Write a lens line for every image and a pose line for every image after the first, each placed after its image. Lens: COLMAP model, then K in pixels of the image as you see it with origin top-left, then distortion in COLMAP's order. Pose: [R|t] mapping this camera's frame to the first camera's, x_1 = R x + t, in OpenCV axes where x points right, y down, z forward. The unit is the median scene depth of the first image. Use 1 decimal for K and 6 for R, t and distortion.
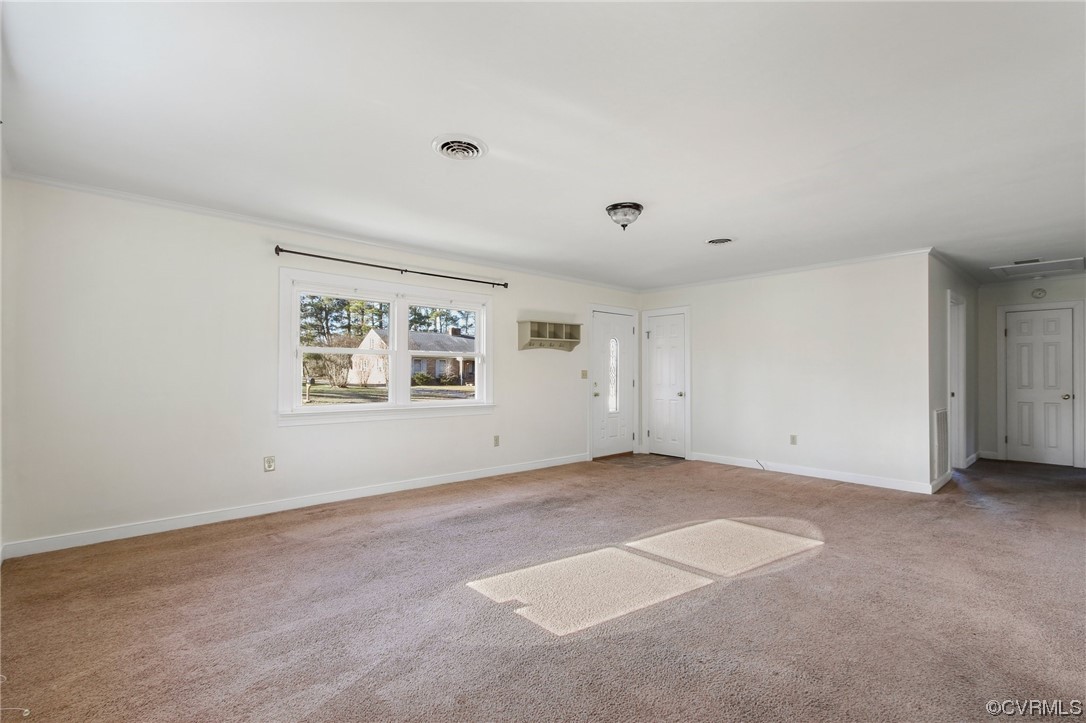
lens RADIAL K [[499.0, 0, 545.4], [0, 499.0, 372.7], [0, 0, 1]] dist [-0.000191, 0.000025]
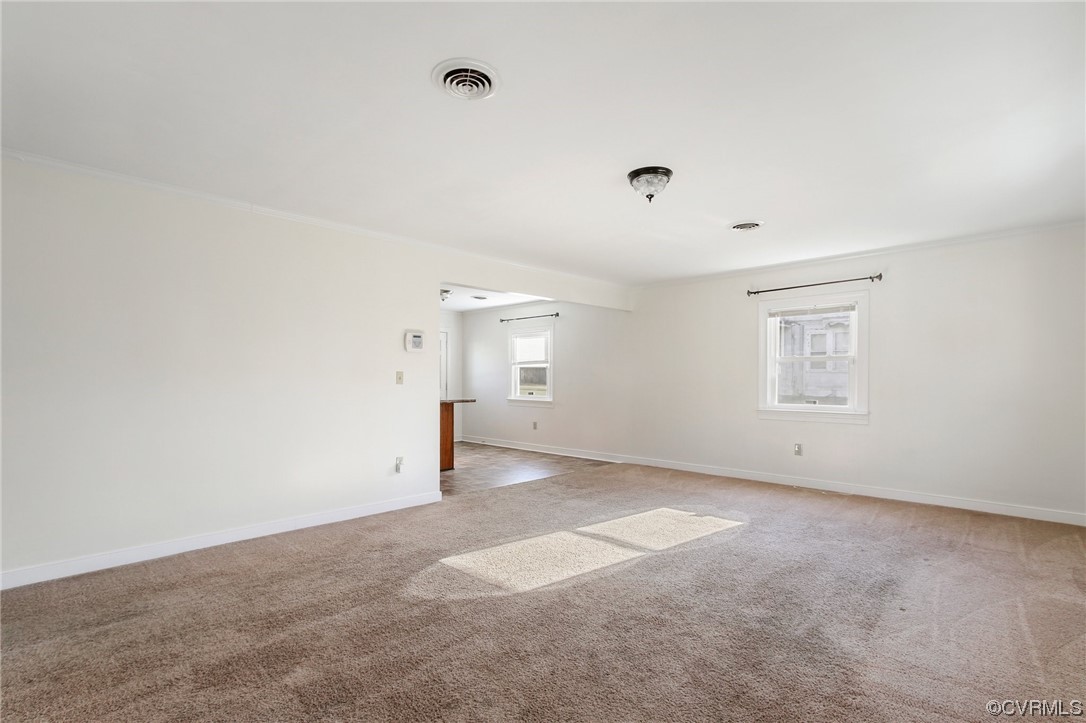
lens RADIAL K [[511.6, 0, 542.6], [0, 511.6, 383.7], [0, 0, 1]] dist [0.001202, 0.000041]
pose [[-0.998619, -0.008363, -0.051875, 0.296992], [-0.009213, 0.999827, 0.016169, -0.006341], [0.051731, 0.016625, -0.998523, 1.428438]]
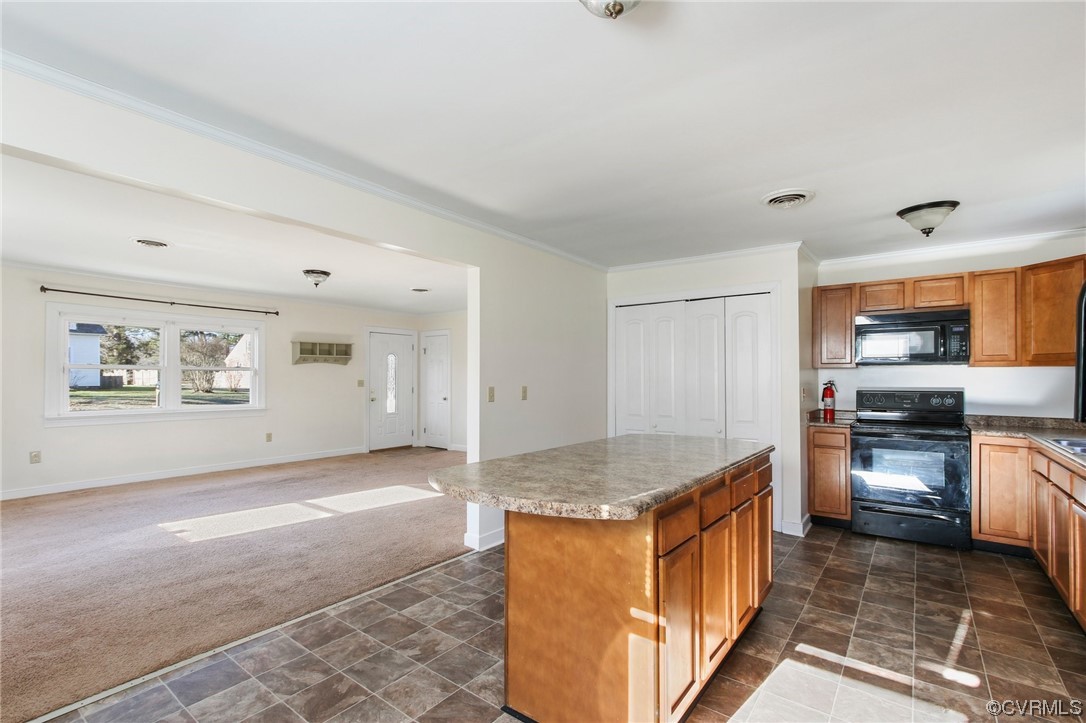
lens RADIAL K [[500.4, 0, 542.3], [0, 500.4, 374.7], [0, 0, 1]] dist [0.017090, -0.000201]
pose [[0.985333, 0.002515, 0.170622, 0.432309], [-0.002110, 0.999995, -0.002552, -0.022542], [-0.170627, 0.002154, 0.985333, -0.431527]]
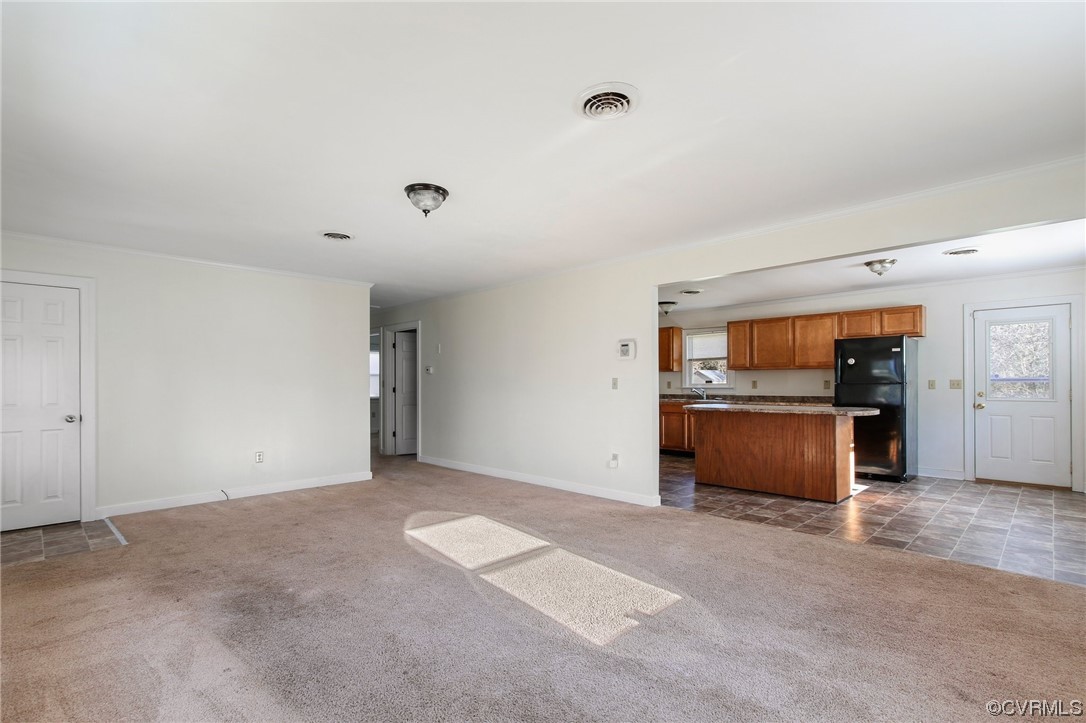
lens RADIAL K [[511.6, 0, 542.6], [0, 511.6, 383.7], [0, 0, 1]] dist [0.001202, 0.000041]
pose [[-0.050821, -0.001273, 0.998707, -0.564621], [0.001553, 0.999998, 0.001353, -0.000317], [-0.998707, 0.001620, -0.050819, 0.654814]]
